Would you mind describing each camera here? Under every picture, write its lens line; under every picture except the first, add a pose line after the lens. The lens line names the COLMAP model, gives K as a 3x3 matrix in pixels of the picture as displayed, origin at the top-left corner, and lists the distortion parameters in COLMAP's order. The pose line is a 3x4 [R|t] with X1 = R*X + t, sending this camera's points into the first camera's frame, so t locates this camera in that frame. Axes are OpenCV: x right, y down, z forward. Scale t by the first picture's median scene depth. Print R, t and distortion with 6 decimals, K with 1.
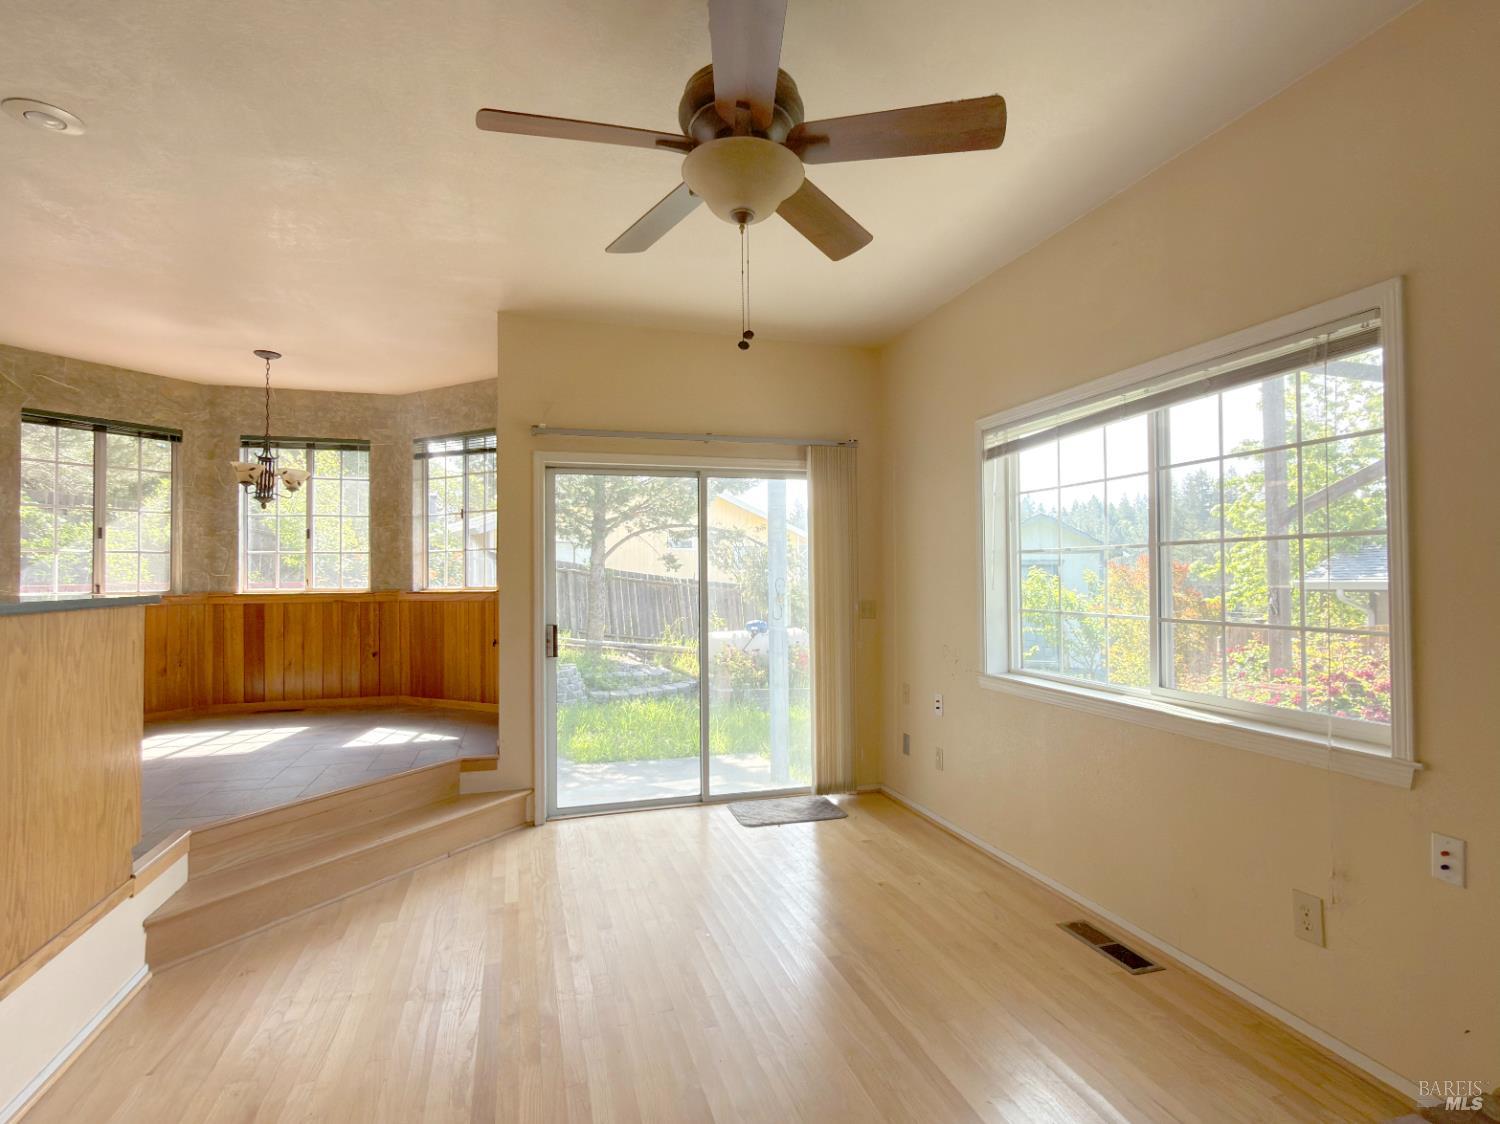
lens RADIAL K [[773.1, 0, 750.0], [0, 773.1, 562.0], [0, 0, 1]] dist [0.000355, -0.000533]
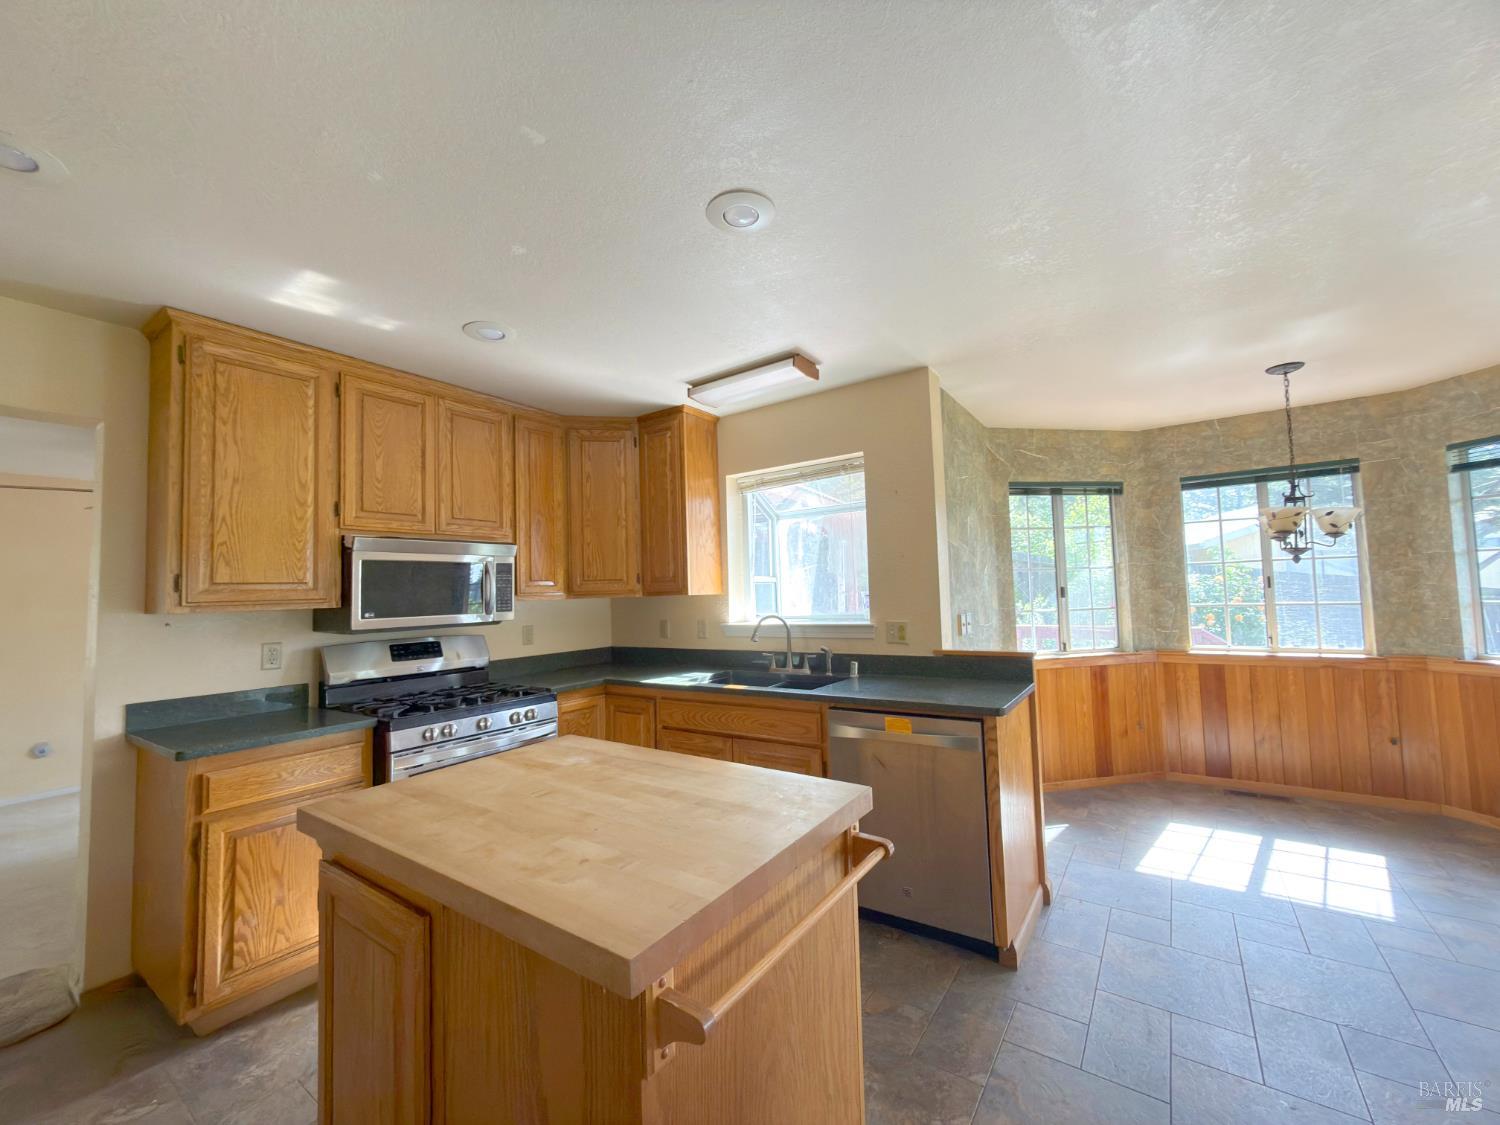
lens RADIAL K [[599.1, 0, 752.8], [0, 599.1, 560.8], [0, 0, 1]] dist [0.000923, 0.000074]
pose [[0.621512, -0.053786, -0.781556, -0.427275], [0.038601, 0.998531, -0.038021, -0.058994], [0.782453, -0.006538, 0.622675, 0.162434]]
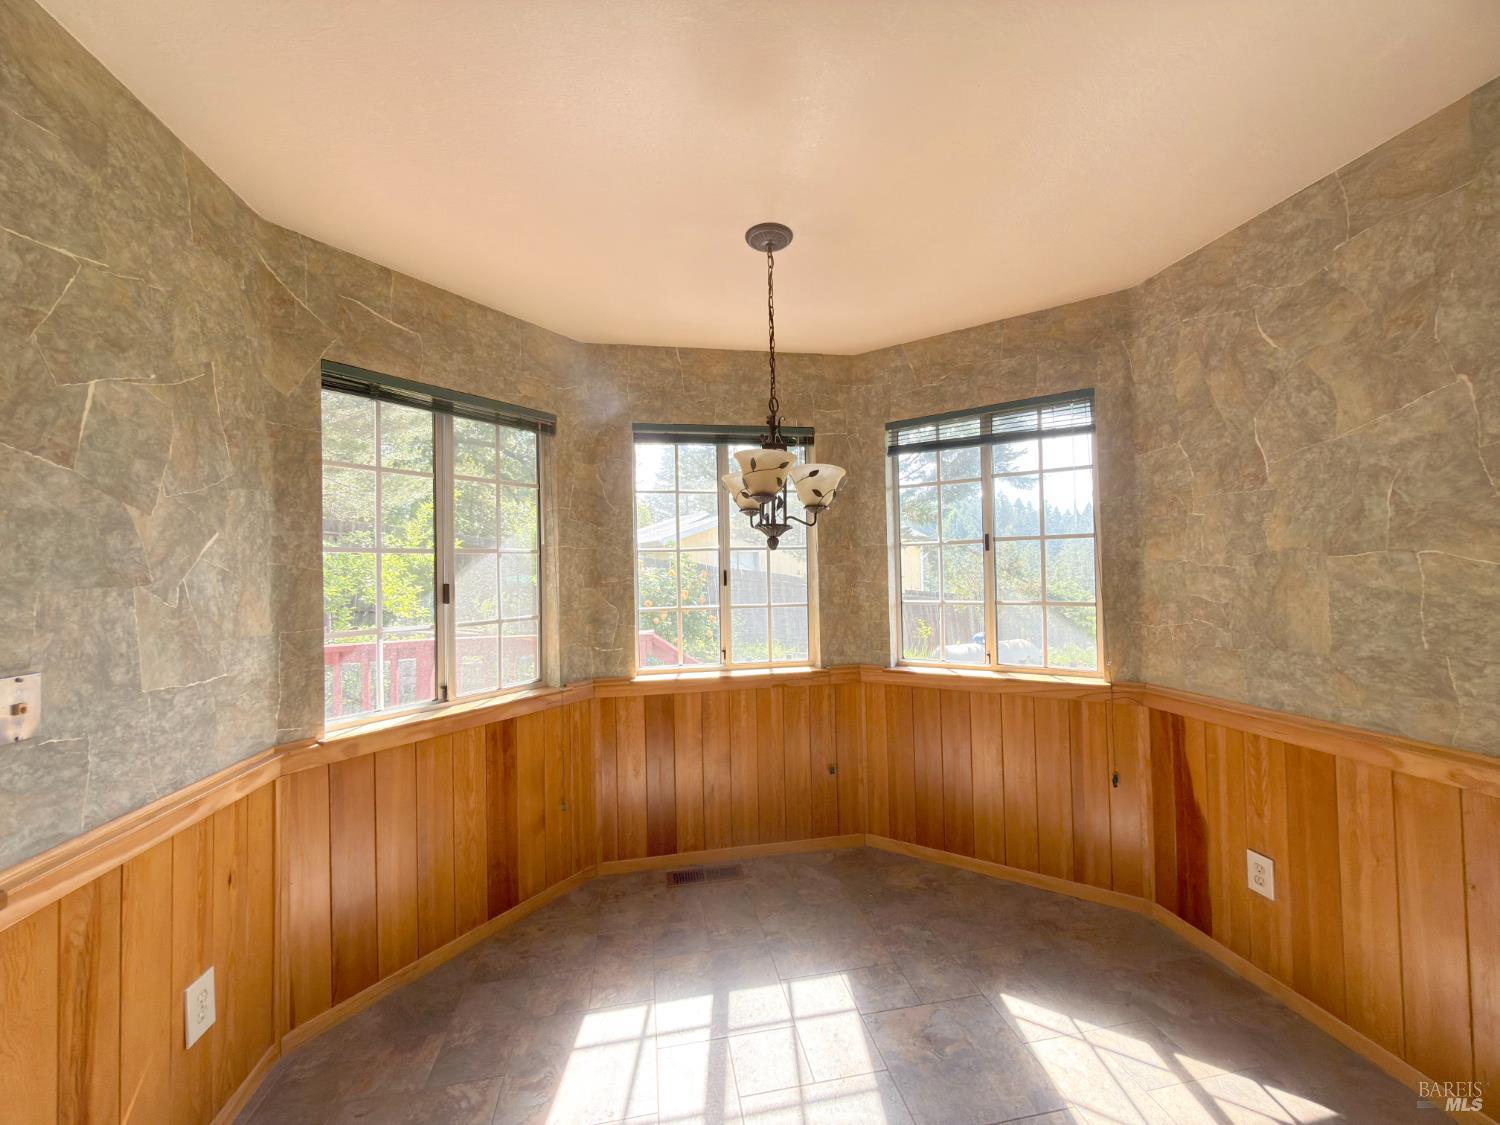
lens RADIAL K [[608.6, 0, 752.8], [0, 608.6, 560.7], [0, 0, 1]] dist [0.000743, 0.000119]
pose [[0.994239, -0.016425, -0.105916, -0.517052], [0.016577, 0.999862, 0.000555, -0.052755], [0.105893, -0.002308, 0.994375, 0.527004]]
